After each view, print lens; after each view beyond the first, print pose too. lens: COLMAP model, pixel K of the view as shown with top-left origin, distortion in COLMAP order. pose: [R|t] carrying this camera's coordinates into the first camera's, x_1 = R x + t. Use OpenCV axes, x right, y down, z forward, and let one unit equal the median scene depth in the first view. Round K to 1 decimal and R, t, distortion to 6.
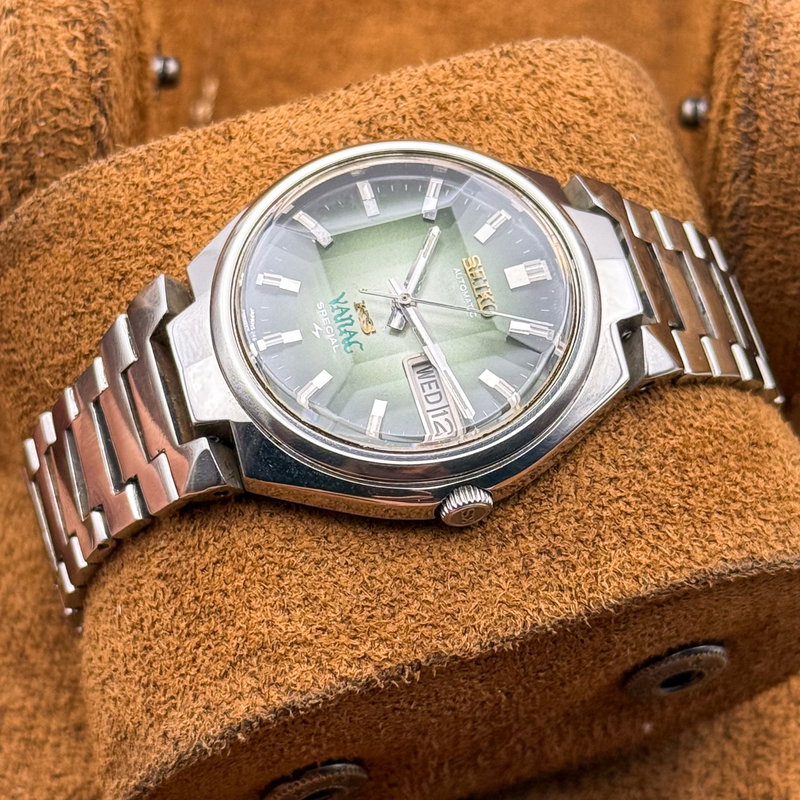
lens RADIAL K [[2566.5, 0, 403.7], [0, 2566.5, 435.7], [0, 0, 1]] dist [-0.025867, 1.907751]
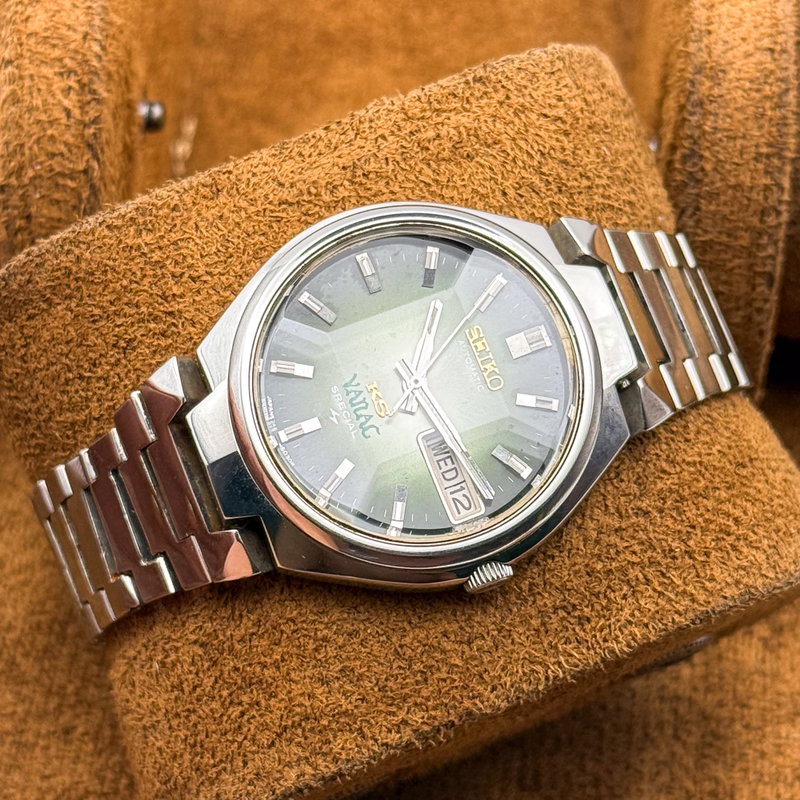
lens RADIAL K [[2566.5, 0, 403.7], [0, 2566.5, 435.7], [0, 0, 1]] dist [-0.025867, 1.907751]
pose [[0.993408, -0.077050, 0.084870, -0.095335], [0.053758, 0.967079, 0.248733, -0.293274], [-0.101241, -0.242531, 0.964847, -0.010562]]
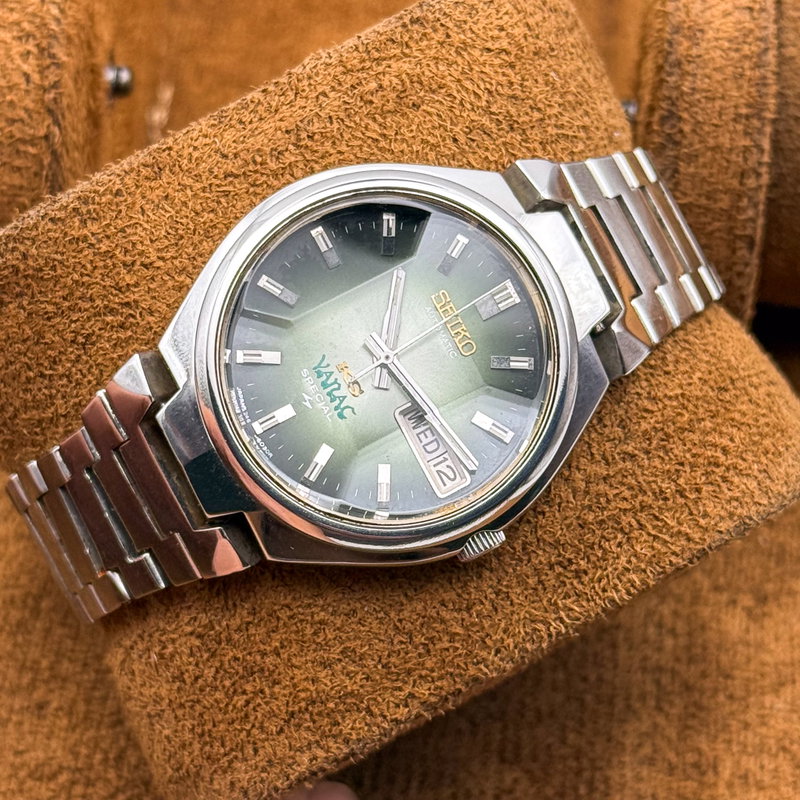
lens RADIAL K [[2566.5, 0, 403.7], [0, 2566.5, 435.7], [0, 0, 1]] dist [-0.025867, 1.907751]
pose [[0.977415, -0.193351, 0.085295, -0.086302], [0.149356, 0.917564, 0.368470, -0.400580], [-0.149508, -0.347408, 0.925719, 0.048244]]
